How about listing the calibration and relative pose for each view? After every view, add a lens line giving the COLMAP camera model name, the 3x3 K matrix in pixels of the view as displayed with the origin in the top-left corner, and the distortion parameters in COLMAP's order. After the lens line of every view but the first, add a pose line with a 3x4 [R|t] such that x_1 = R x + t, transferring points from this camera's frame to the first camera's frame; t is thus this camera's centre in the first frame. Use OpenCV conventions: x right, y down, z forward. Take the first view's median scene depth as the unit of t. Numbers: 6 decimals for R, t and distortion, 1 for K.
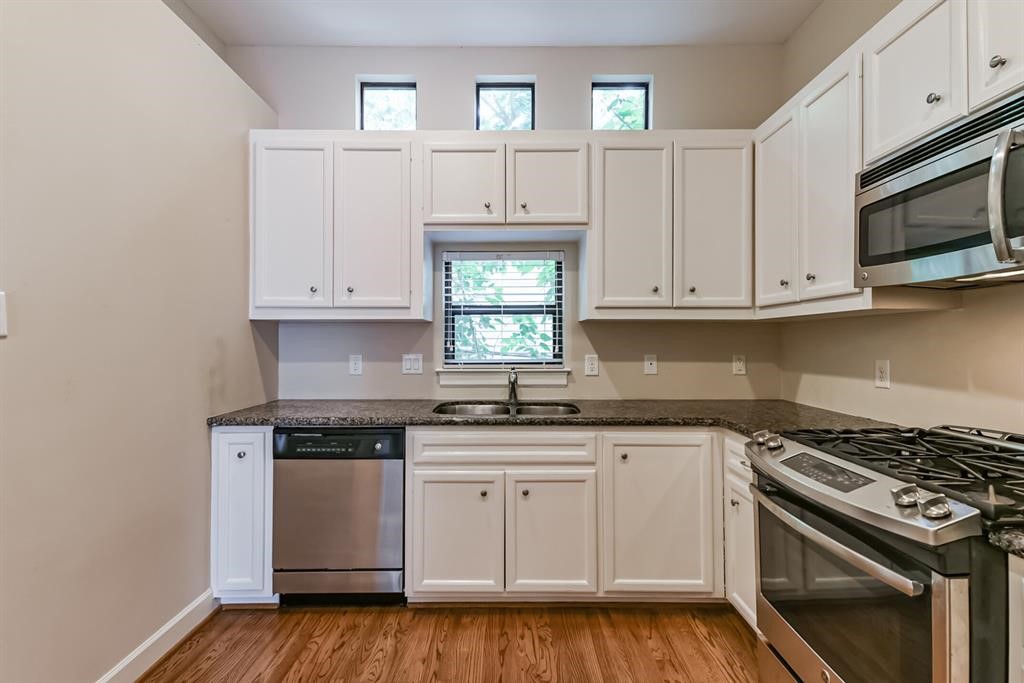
lens RADIAL K [[474.7, 0, 505.4], [0, 474.7, 335.0], [0, 0, 1]] dist [0.038686, -0.017916]
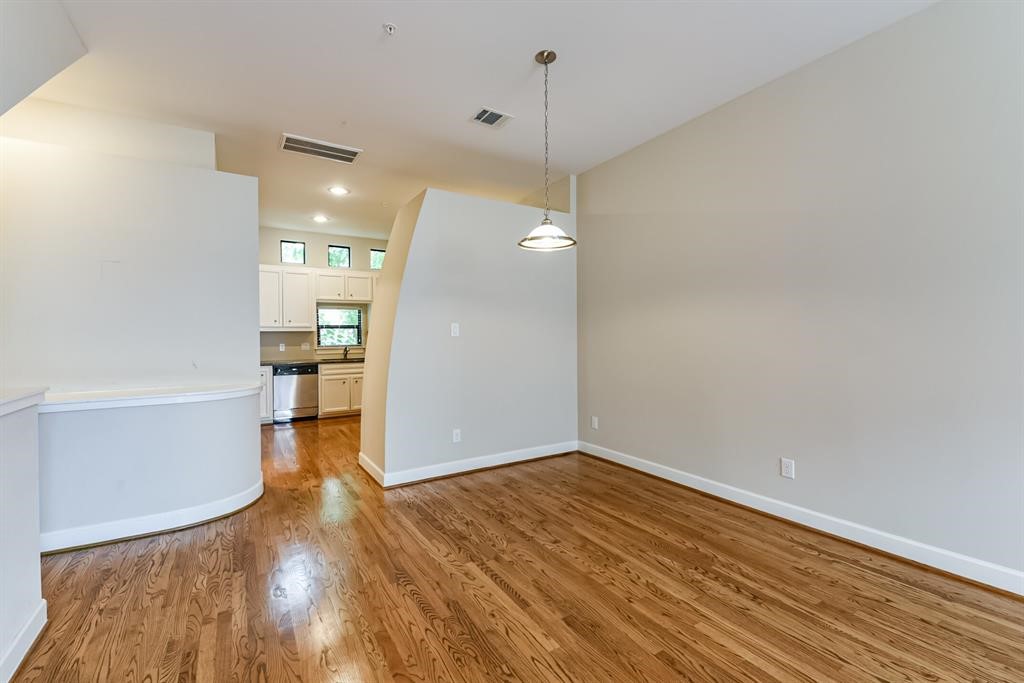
lens RADIAL K [[441.8, 0, 509.7], [0, 441.8, 336.0], [0, 0, 1]] dist [0.034717, -0.017860]
pose [[0.843604, -0.007422, 0.536915, -0.655034], [0.002855, 0.999952, 0.009338, -0.024700], [-0.536959, -0.006344, 0.843585, -2.039568]]
